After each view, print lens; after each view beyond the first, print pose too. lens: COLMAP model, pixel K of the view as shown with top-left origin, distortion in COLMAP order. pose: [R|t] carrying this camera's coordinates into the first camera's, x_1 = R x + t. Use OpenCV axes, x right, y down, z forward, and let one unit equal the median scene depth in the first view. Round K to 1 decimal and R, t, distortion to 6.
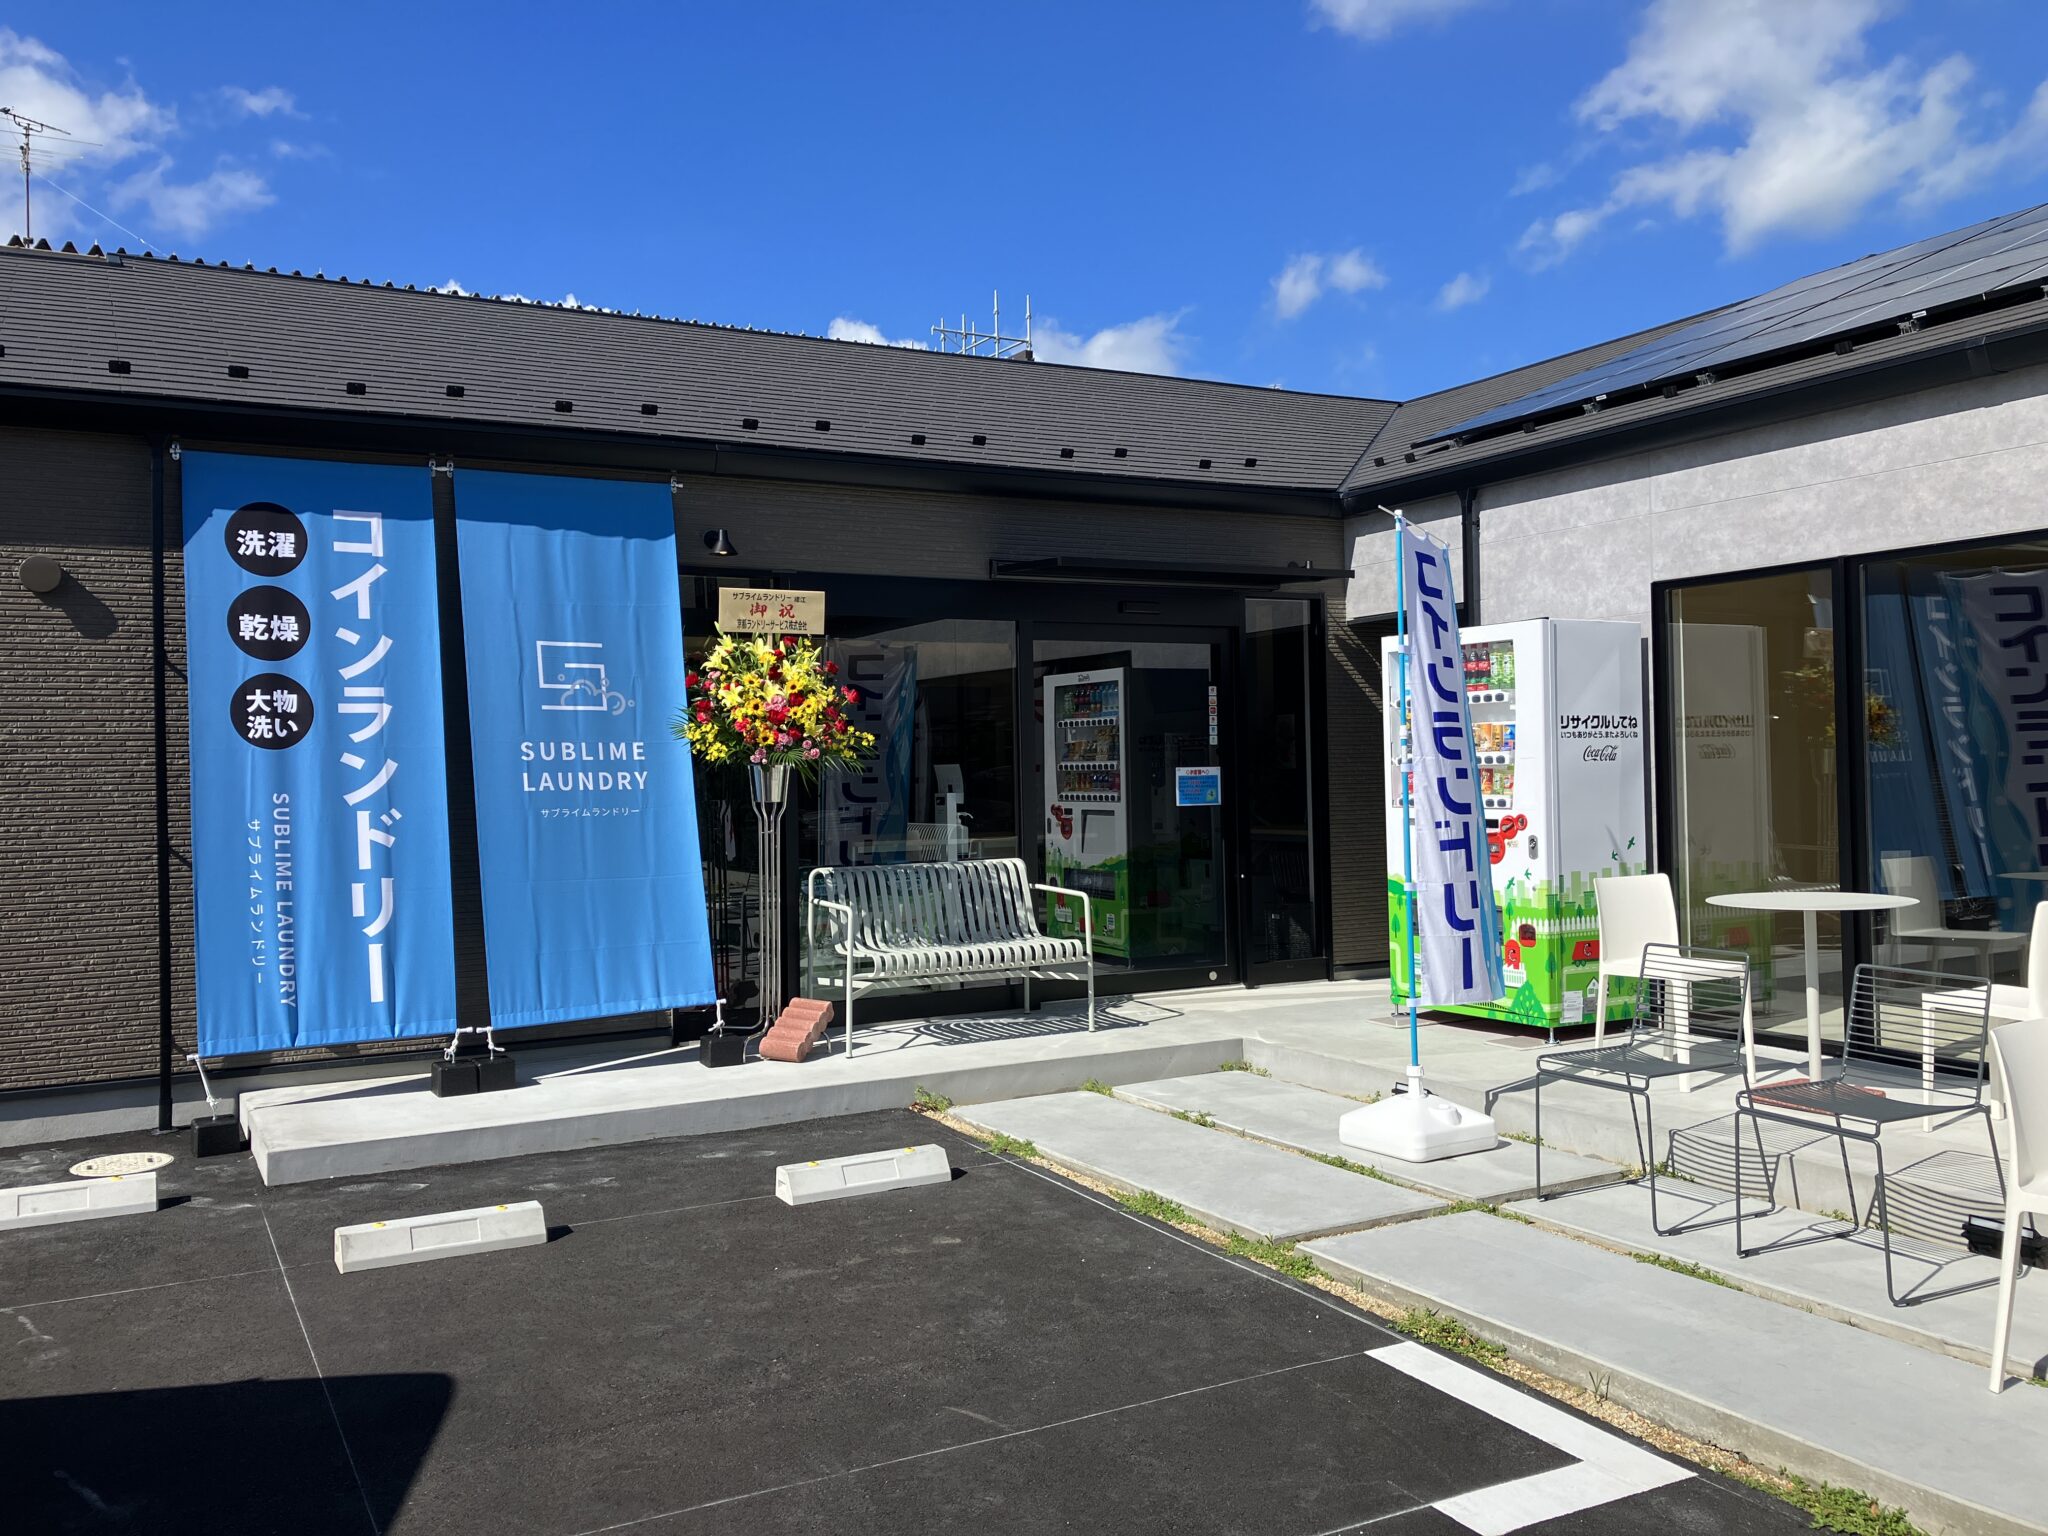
lens RADIAL K [[1670.5, 0, 1024.0], [0, 1670.5, 768.0], [0, 0, 1]] dist [-0.004276, -0.004326]
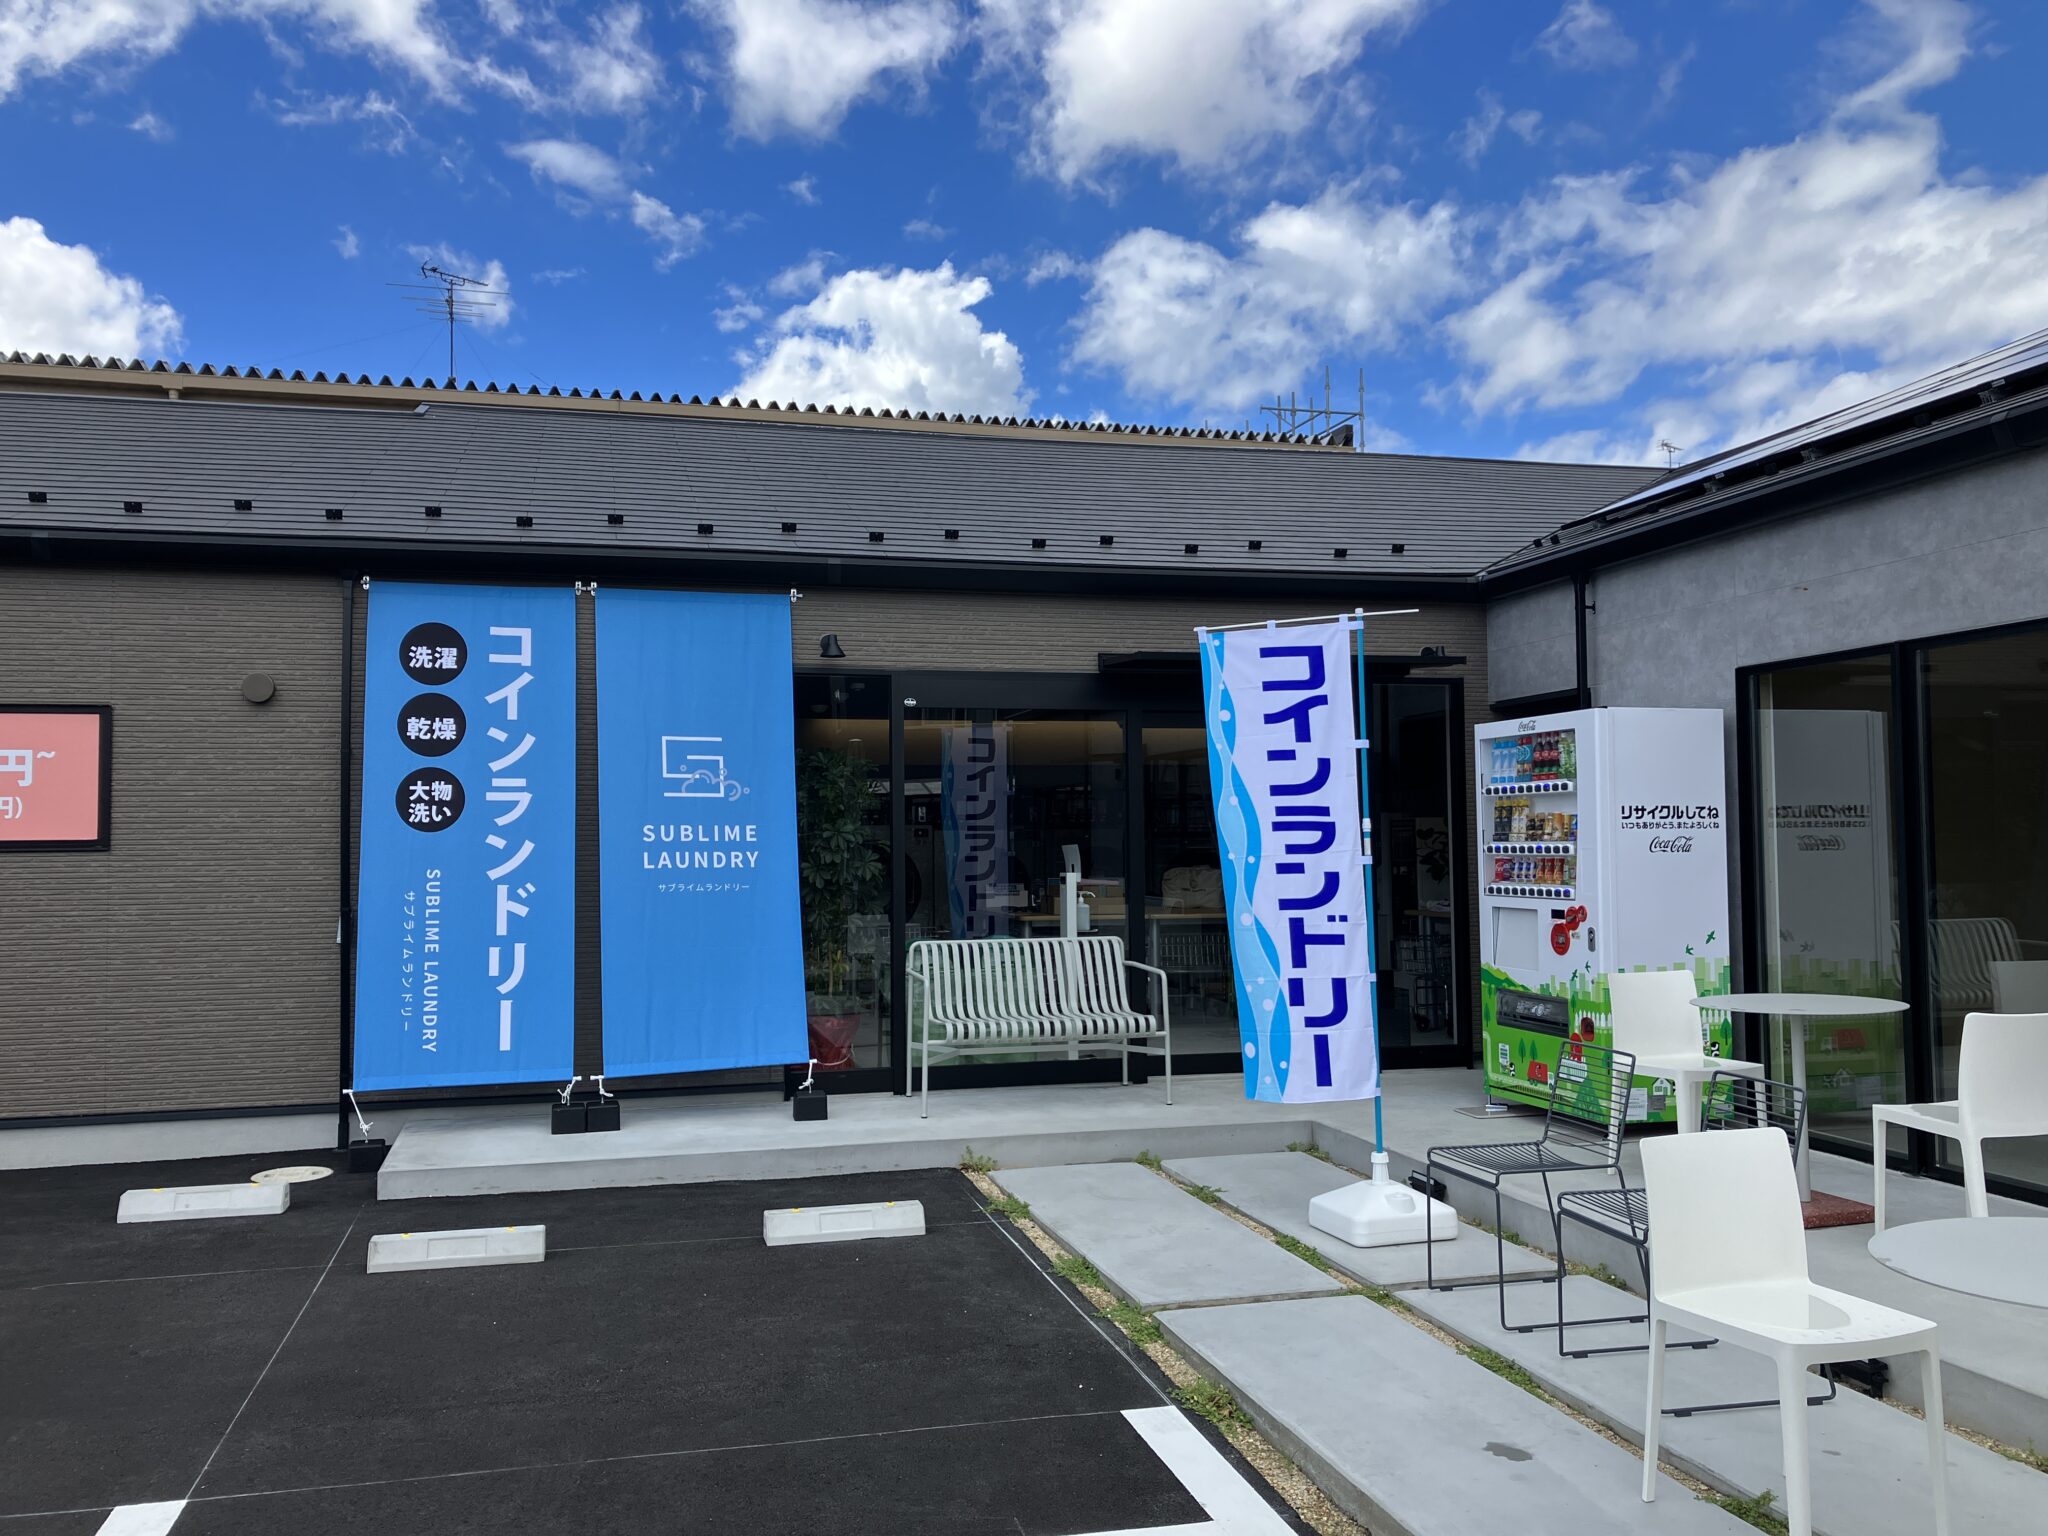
lens RADIAL K [[1677.3, 0, 1024.0], [0, 1677.3, 768.0], [0, 0, 1]] dist [0.016393, -0.003939]
pose [[0.968954, -0.000828, -0.247241, 0.243366], [-0.008860, 0.999236, -0.038068, -0.013840], [0.247083, 0.039077, 0.968206, -0.049932]]
